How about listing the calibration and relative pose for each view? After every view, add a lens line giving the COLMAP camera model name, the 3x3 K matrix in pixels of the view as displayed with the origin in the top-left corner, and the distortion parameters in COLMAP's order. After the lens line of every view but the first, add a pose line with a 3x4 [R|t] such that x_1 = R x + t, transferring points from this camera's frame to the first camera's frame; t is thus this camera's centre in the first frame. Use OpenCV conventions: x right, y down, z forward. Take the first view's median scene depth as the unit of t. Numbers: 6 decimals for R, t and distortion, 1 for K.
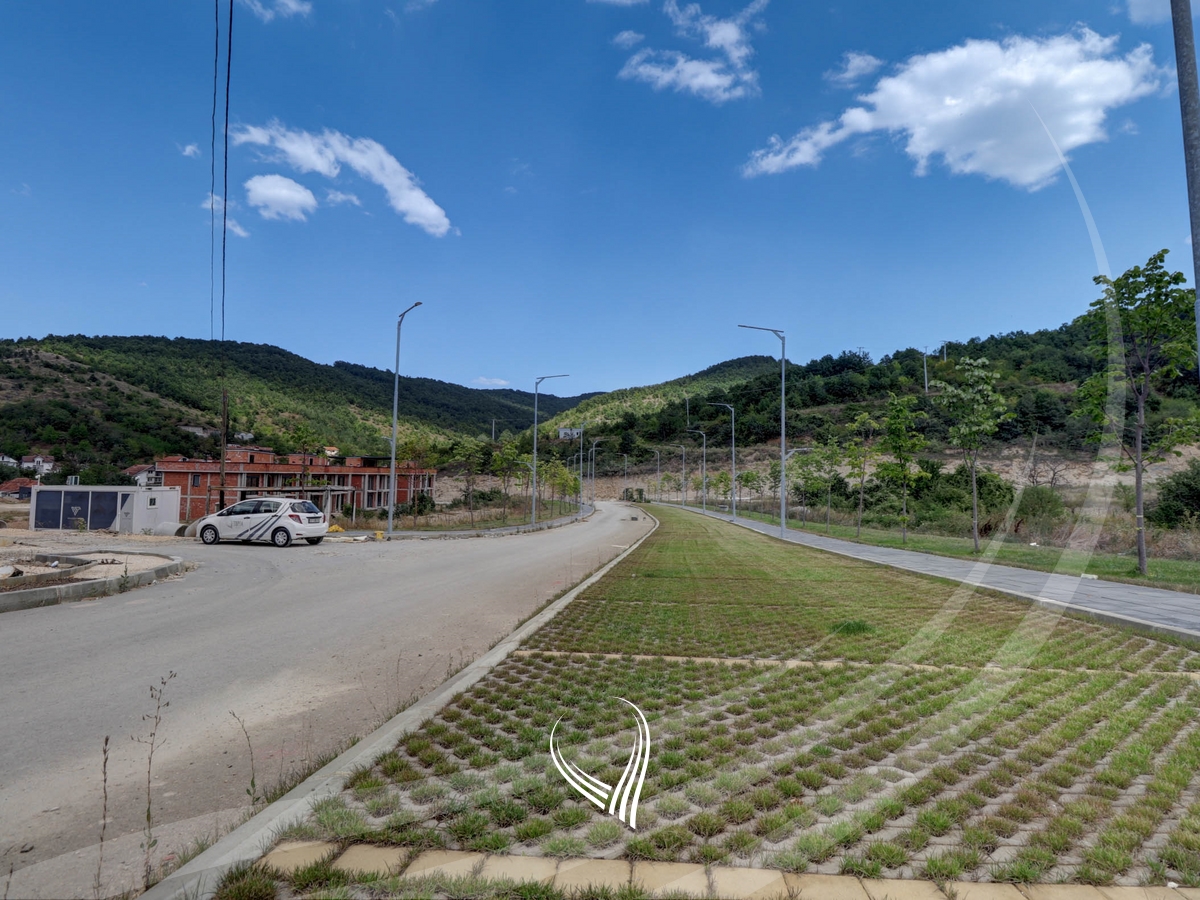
lens RADIAL K [[627.2, 0, 618.3], [0, 627.2, 432.5], [0, 0, 1]] dist [-0.001729, -0.014176]
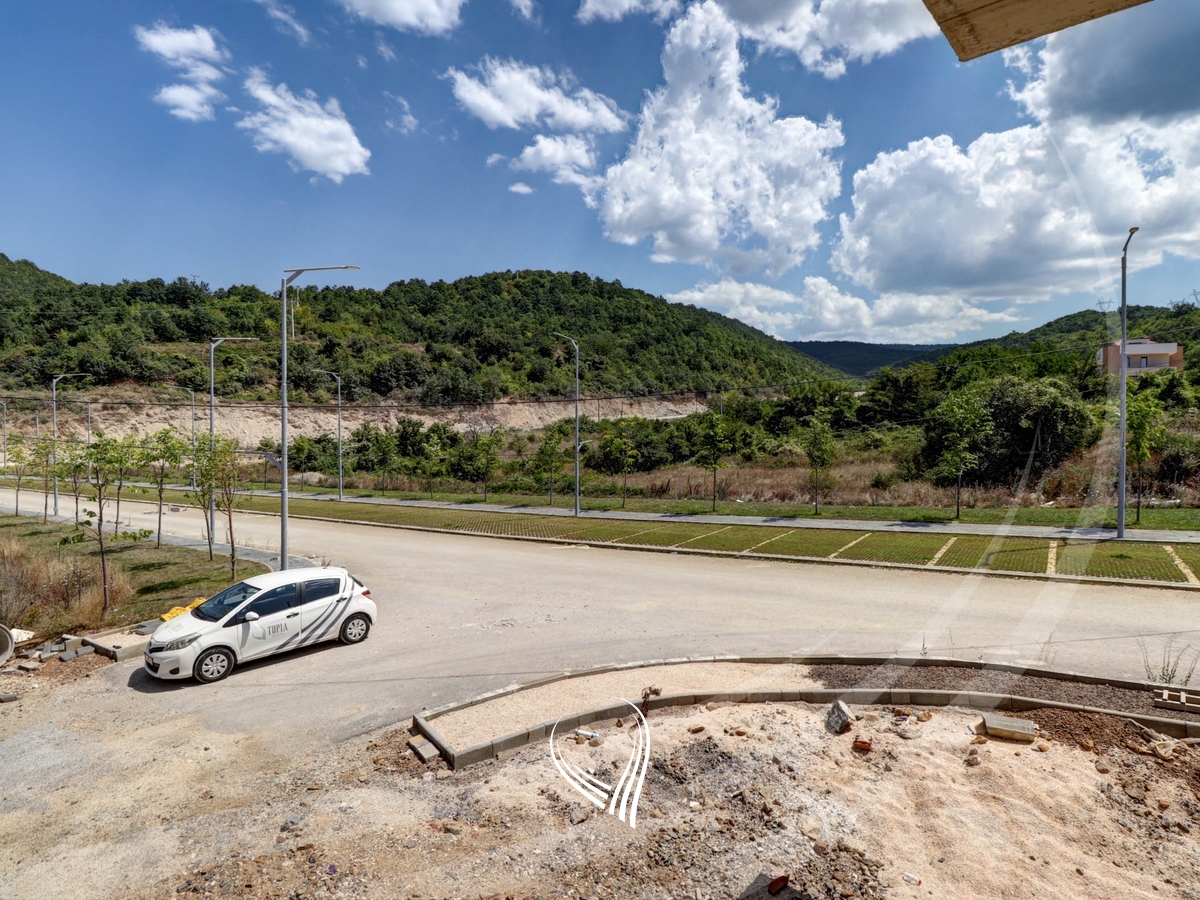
lens RADIAL K [[627.2, 0, 618.3], [0, 627.2, 432.5], [0, 0, 1]] dist [-0.001729, -0.014176]
pose [[0.501163, -0.028740, 0.864876, -0.109360], [-0.056420, 0.996237, 0.065799, -0.011020], [-0.863512, -0.081773, 0.497655, 0.050818]]
